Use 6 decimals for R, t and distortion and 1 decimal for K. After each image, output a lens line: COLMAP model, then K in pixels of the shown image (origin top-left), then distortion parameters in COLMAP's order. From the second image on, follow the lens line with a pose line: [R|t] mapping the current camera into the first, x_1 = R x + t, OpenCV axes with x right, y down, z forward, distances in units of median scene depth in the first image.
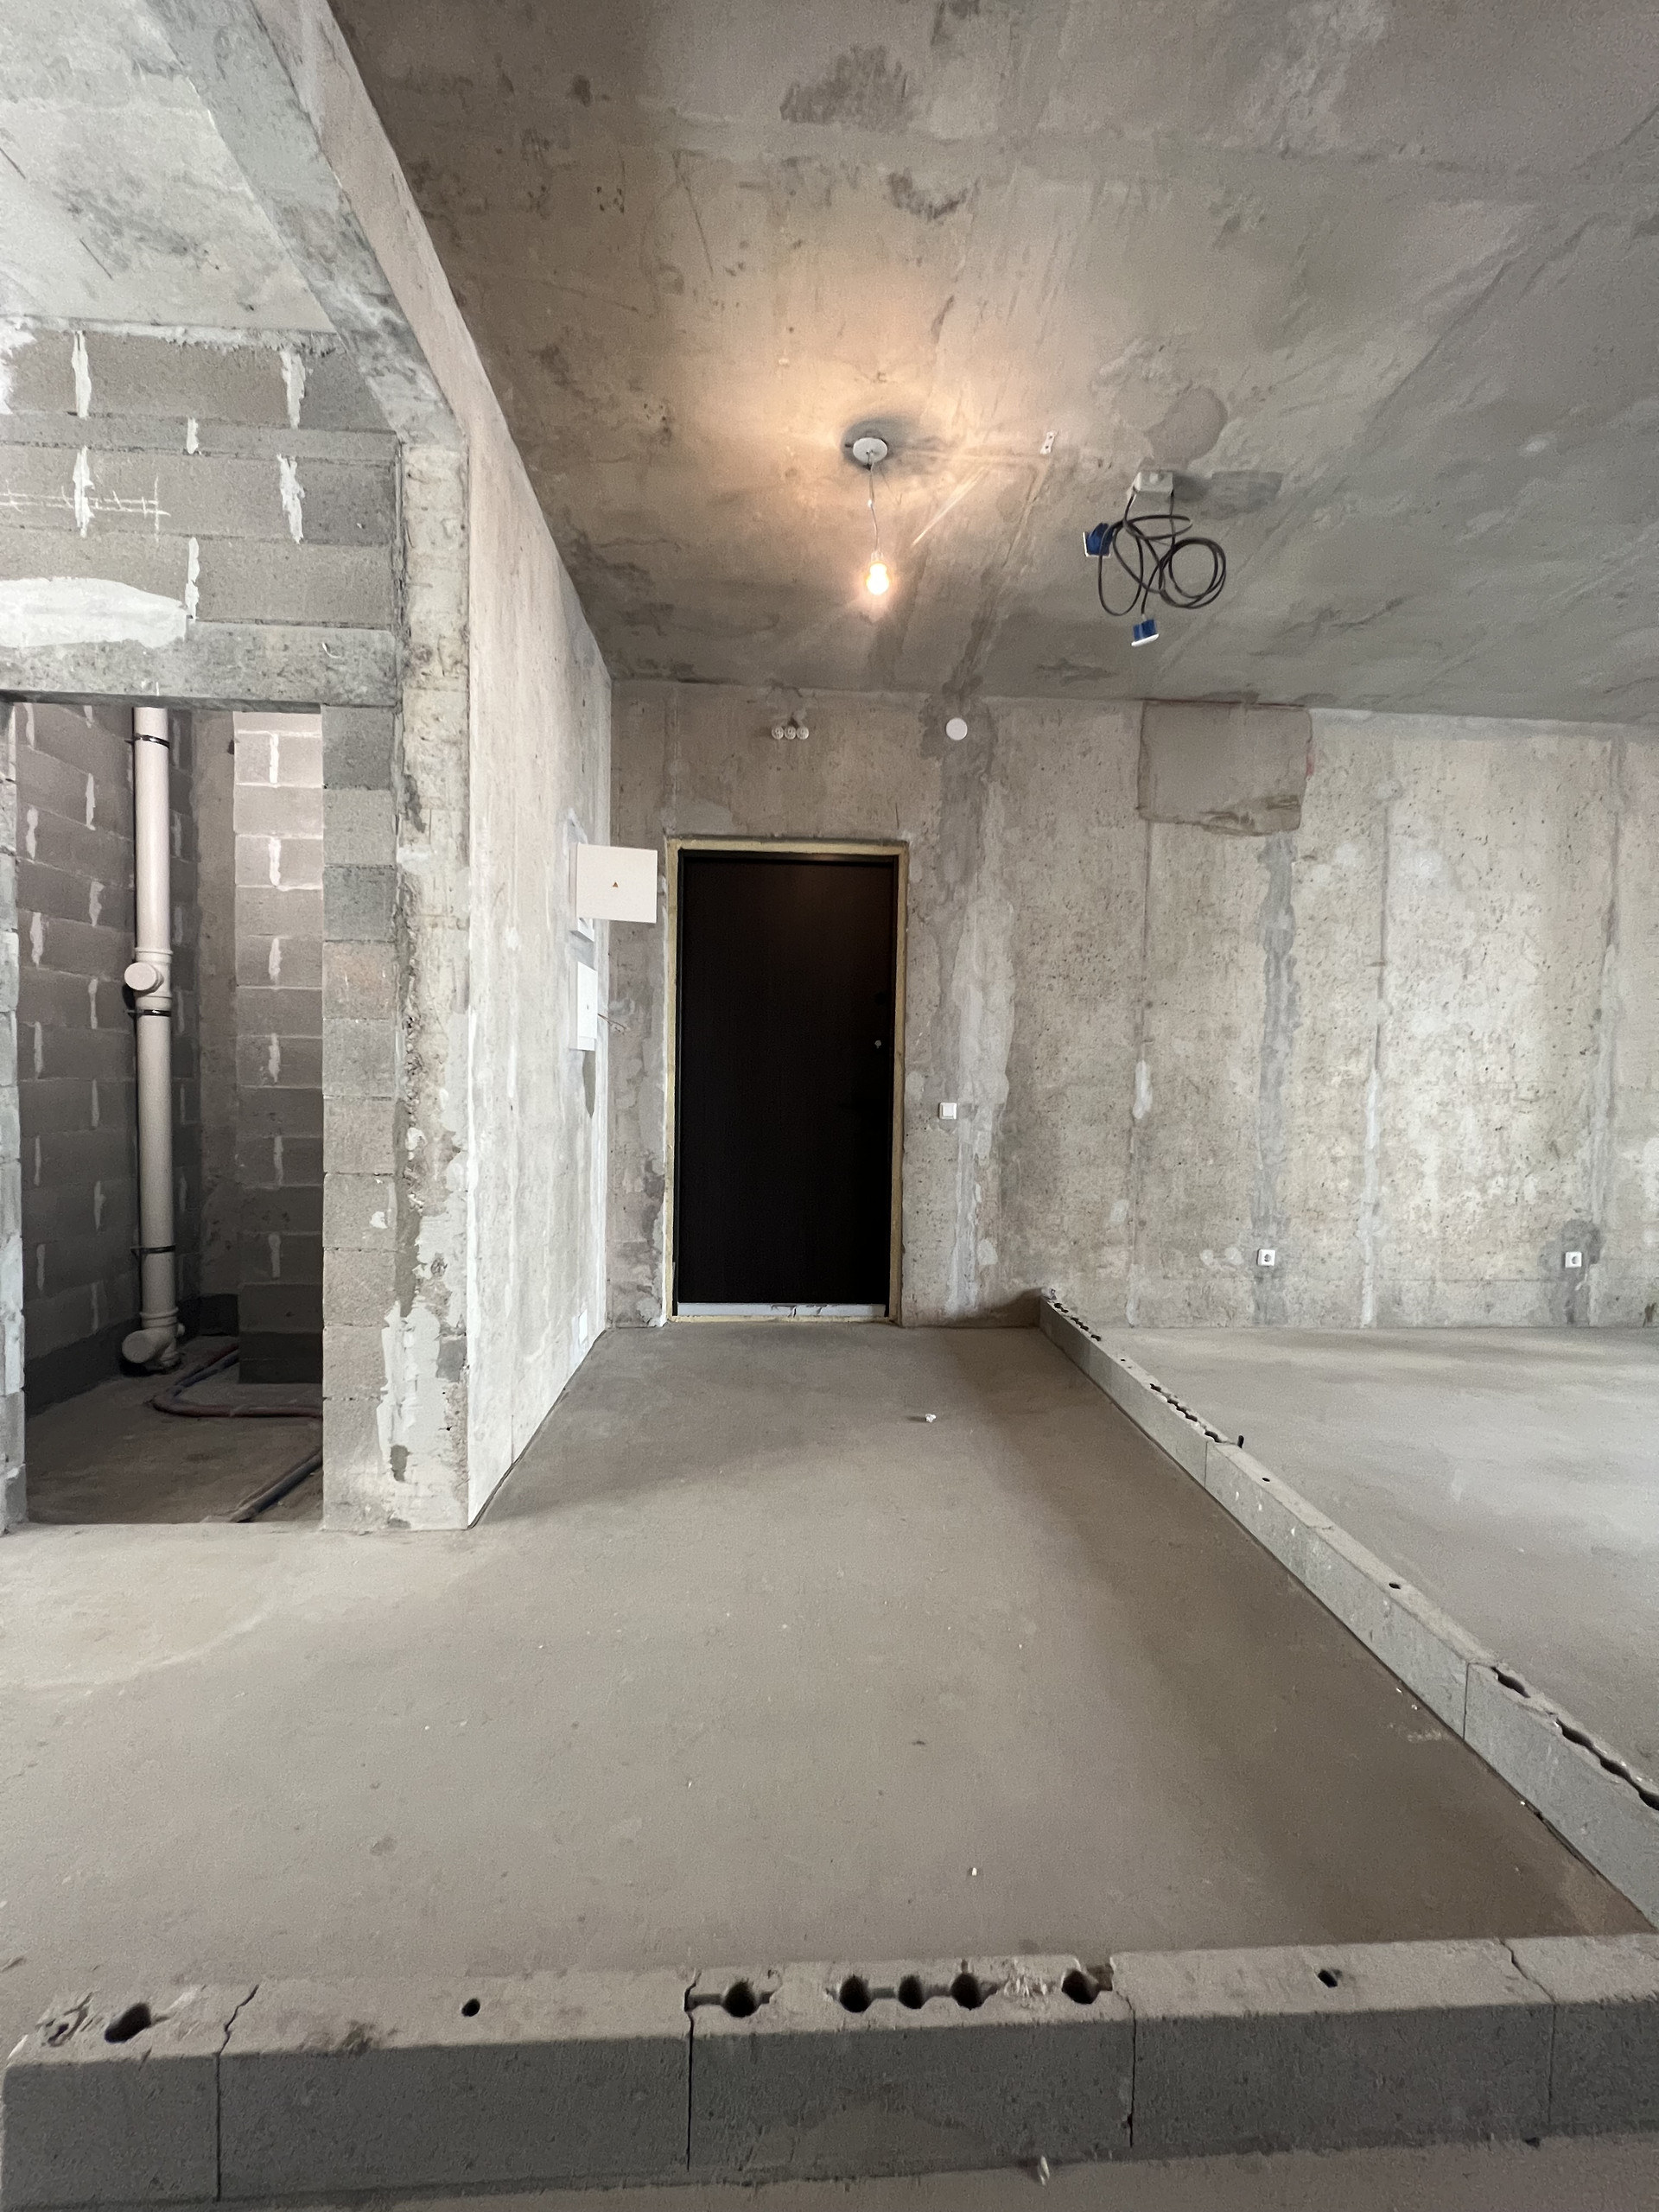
lens RADIAL K [[887.7, 0, 834.3], [0, 887.7, 1109.0], [0, 0, 1]] dist [0.001389, 0.000051]
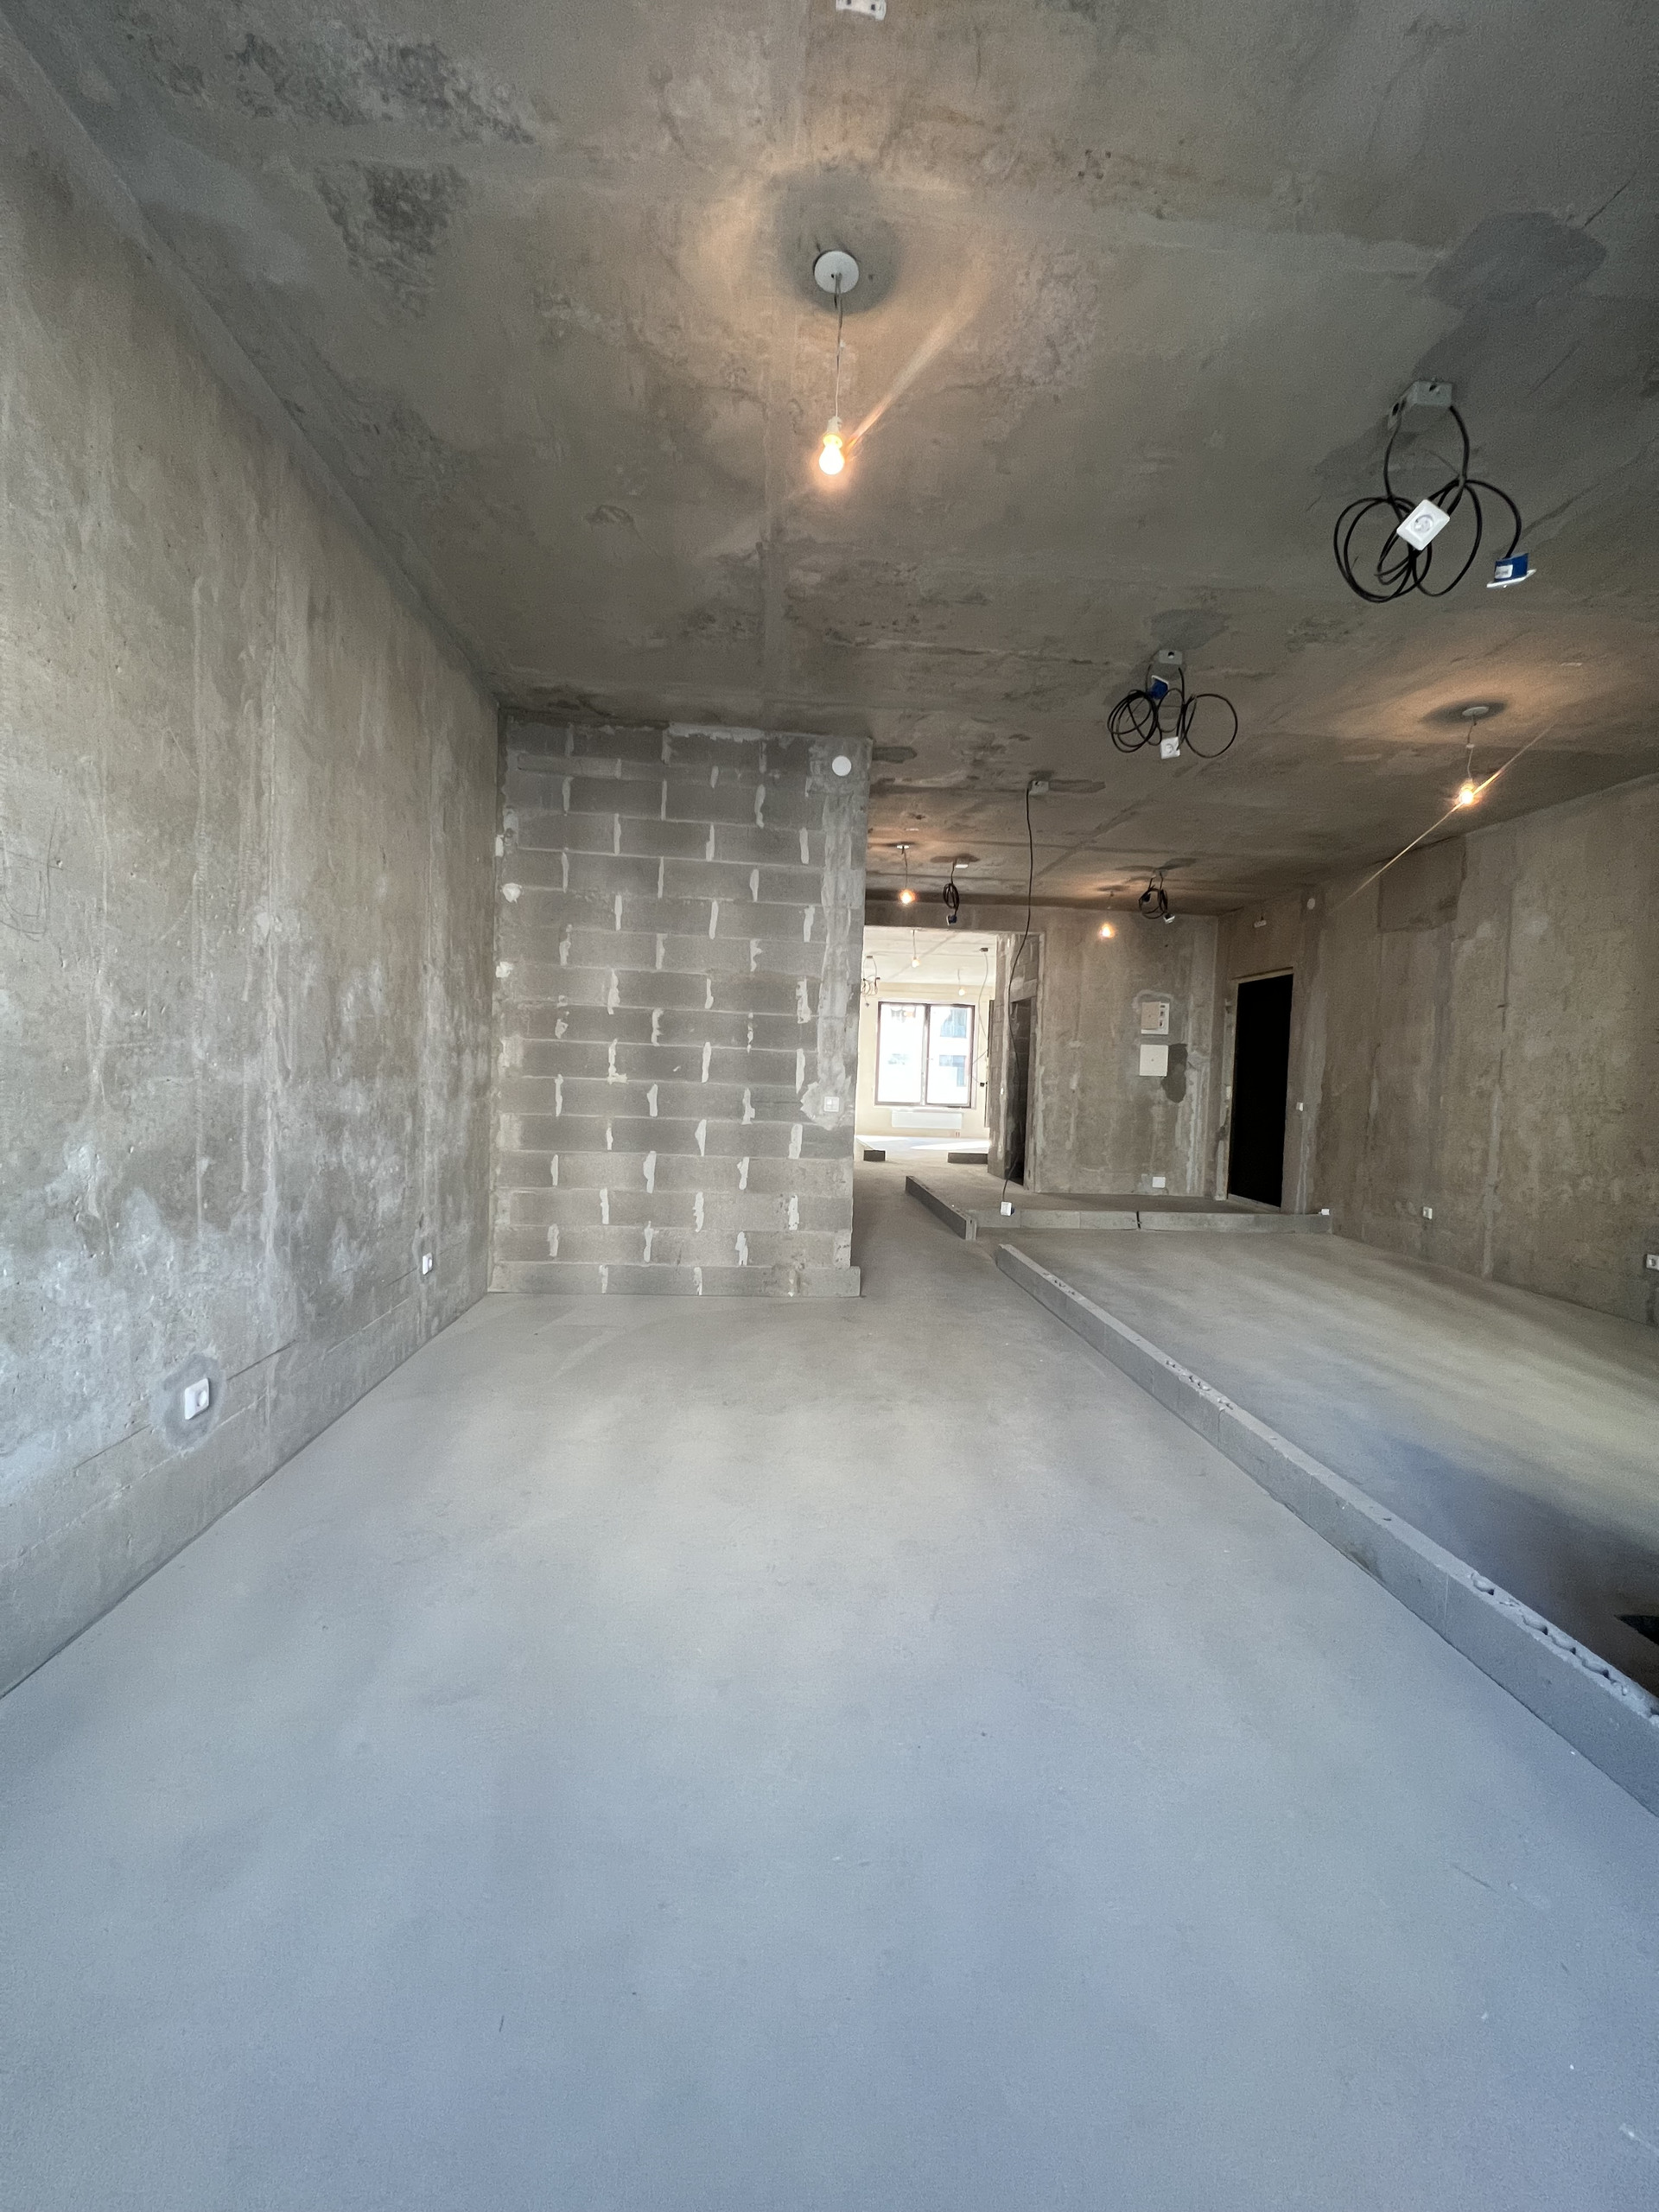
lens RADIAL K [[887.7, 0, 832.6], [0, 887.7, 1104.6], [0, 0, 1]] dist [0.001389, 0.000051]
pose [[0.023181, 0.021142, -0.999508, 1.923002], [-0.063016, 0.997819, 0.019645, 0.022037], [0.997743, 0.062530, 0.024463, -0.027568]]
